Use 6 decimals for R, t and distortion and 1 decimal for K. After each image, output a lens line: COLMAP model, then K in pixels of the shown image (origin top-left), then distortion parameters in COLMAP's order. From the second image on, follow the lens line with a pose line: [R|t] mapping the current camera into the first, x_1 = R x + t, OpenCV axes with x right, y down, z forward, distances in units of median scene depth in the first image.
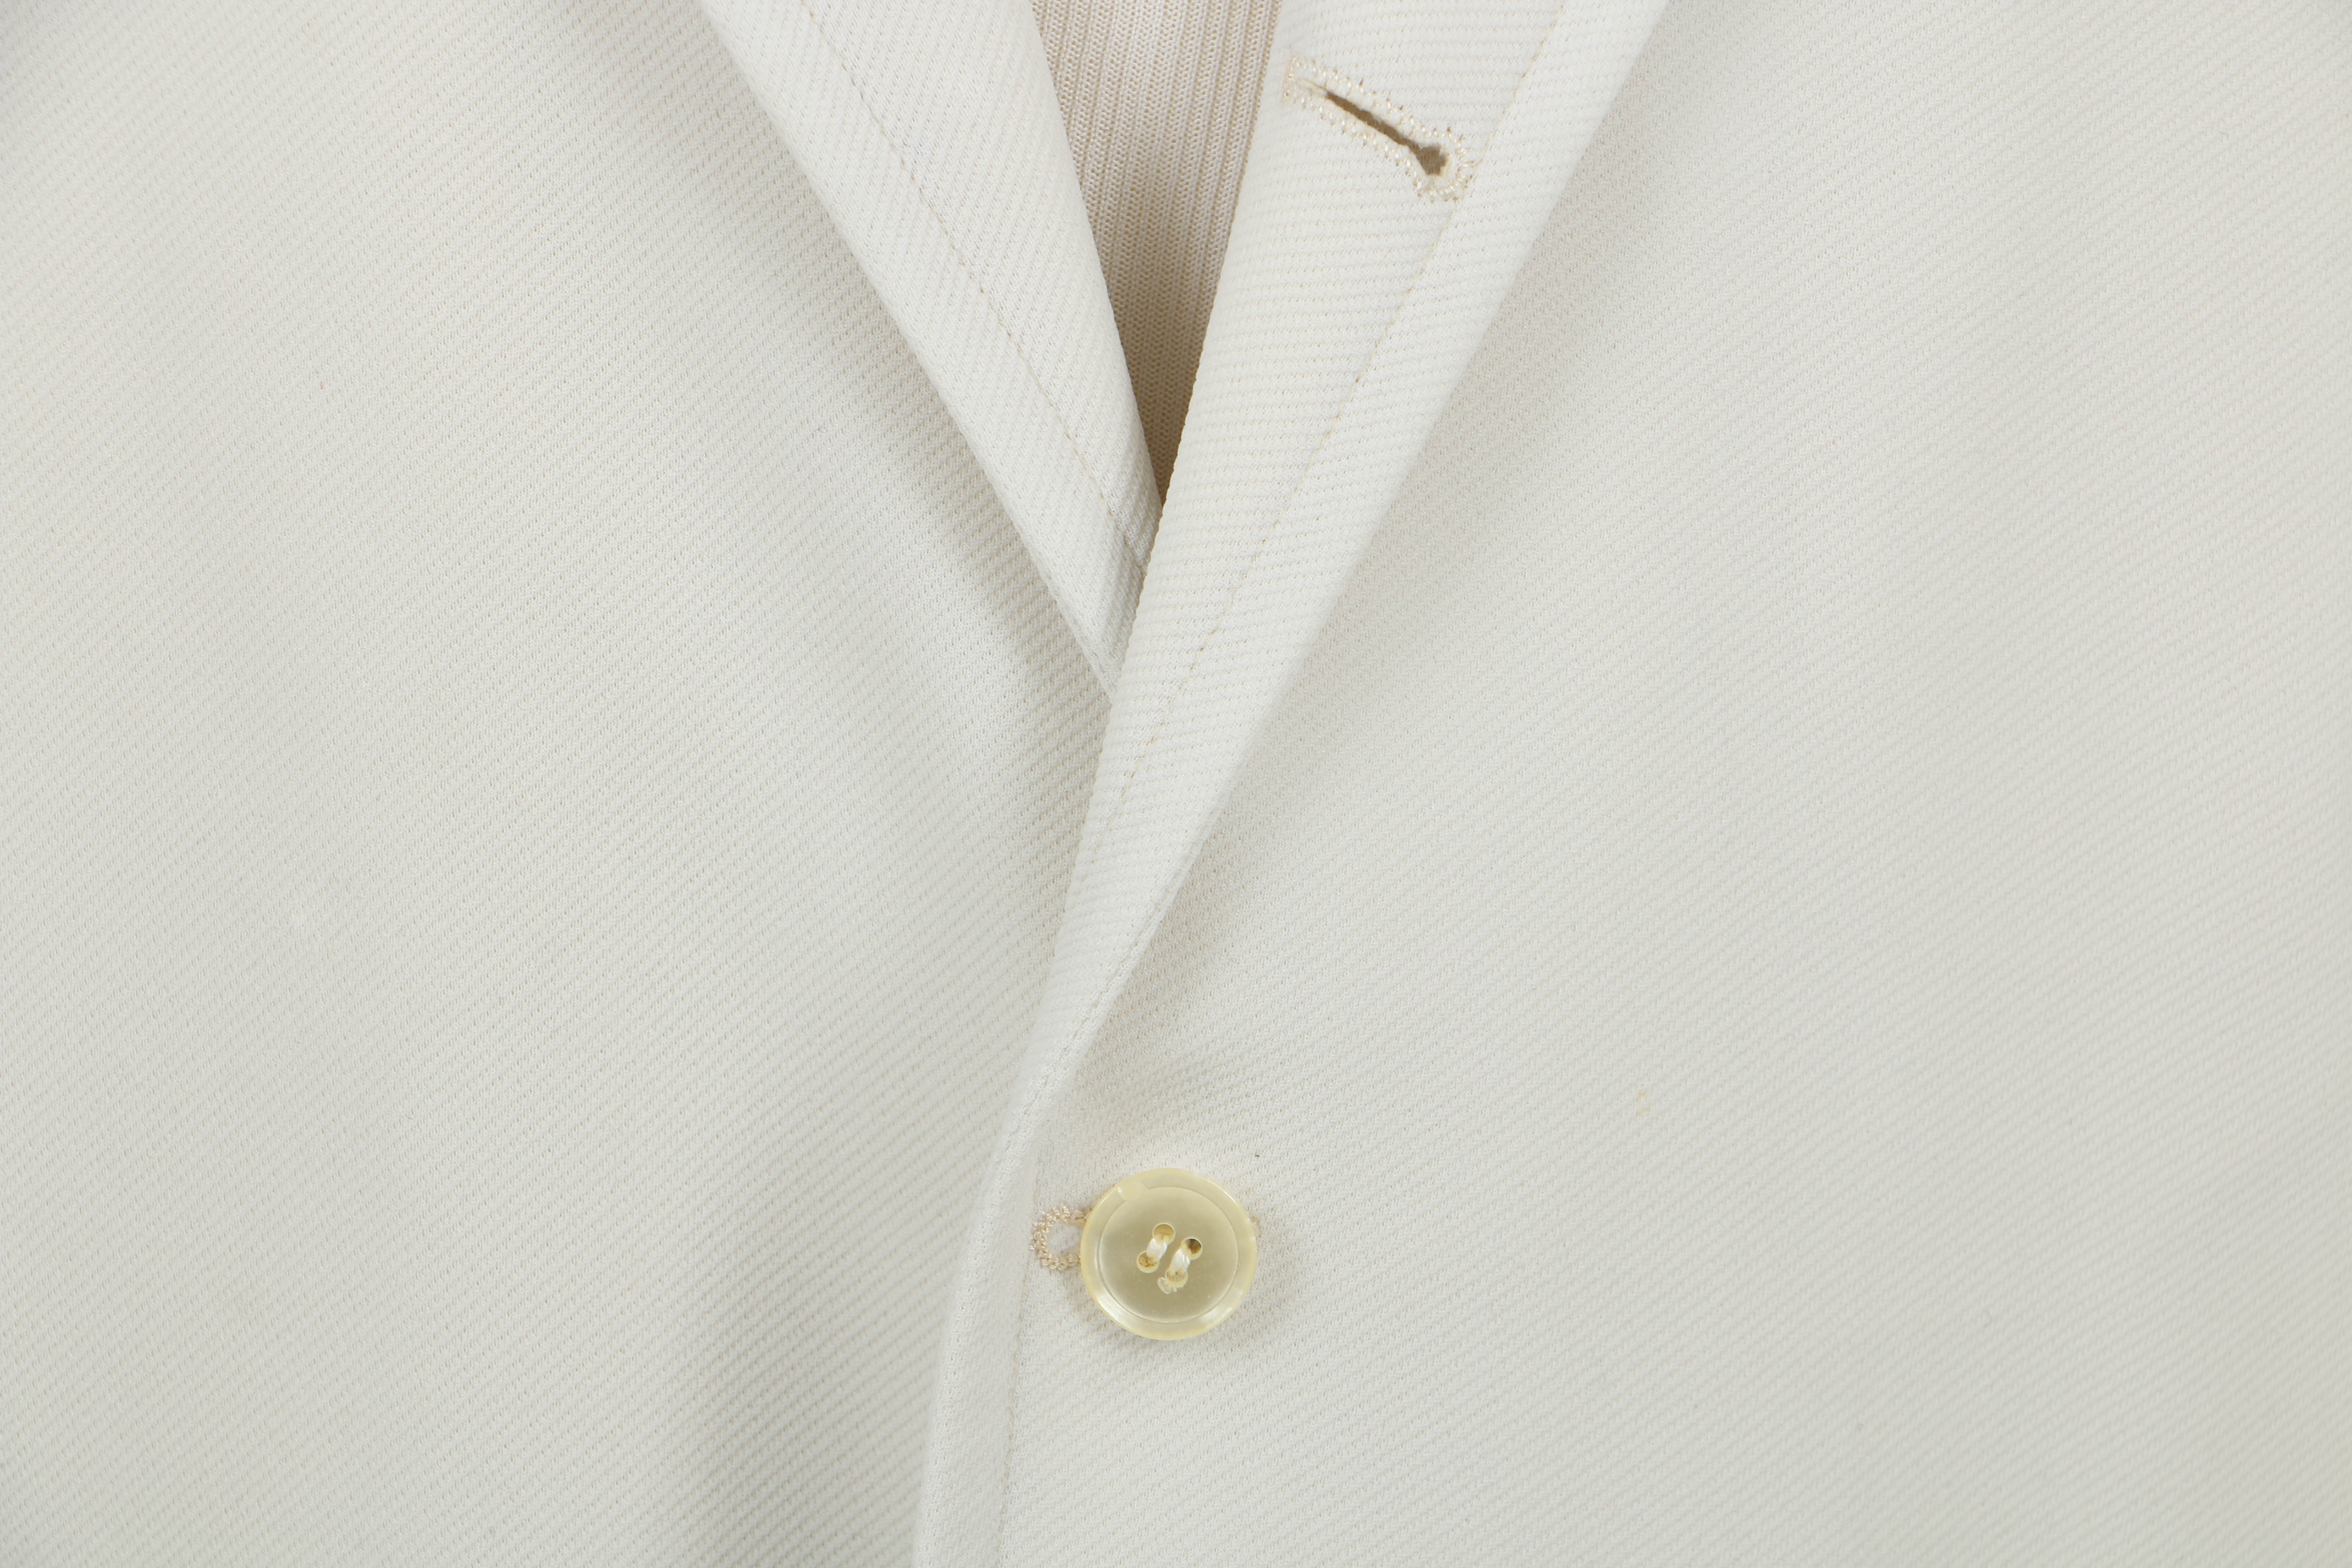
lens RADIAL K [[10938.8, 0, 1176.1], [0, 10938.8, 783.8], [0, 0, 1]] dist [0.015459, 0.000000]
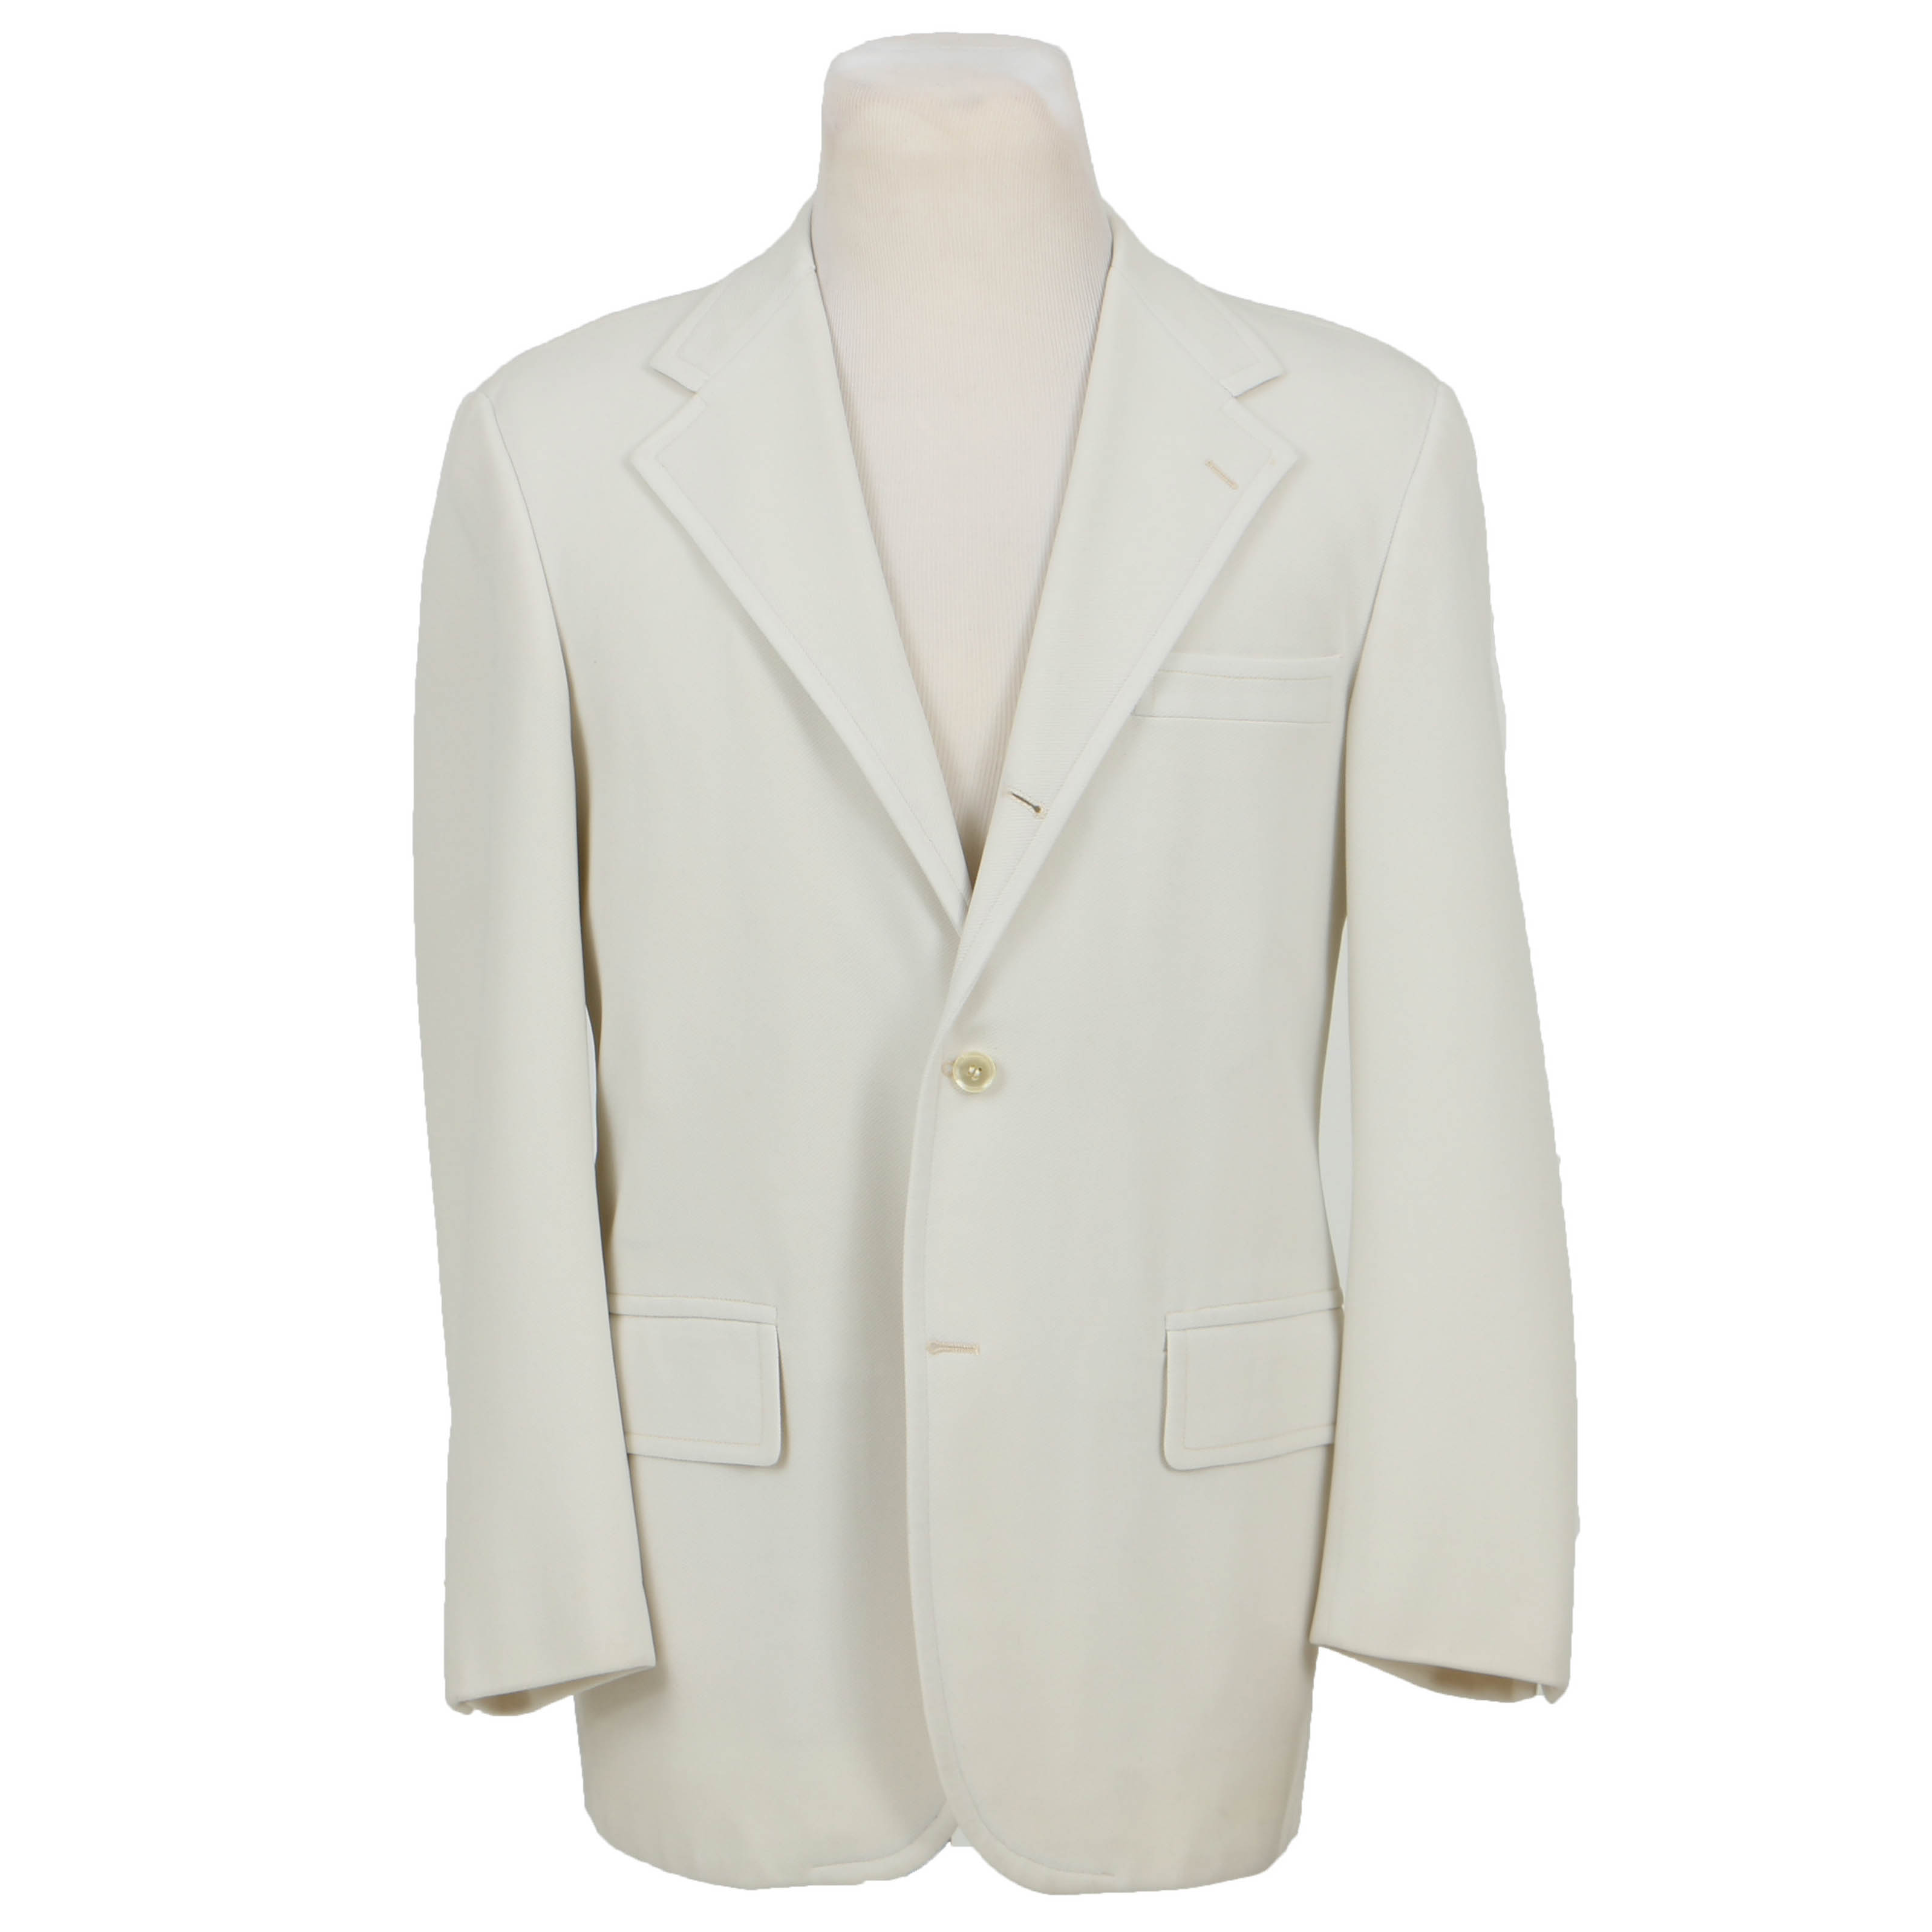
lens RADIAL K [[4631.0, 0, 958.2], [0, 4631.0, 976.1], [0, 0, 1]] dist [-0.109551, 0.000000]
pose [[0.999990, 0.001171, -0.004374, 0.000888], [-0.001142, 0.999978, 0.006607, -0.004589], [0.004382, -0.006602, 0.999969, -0.755739]]
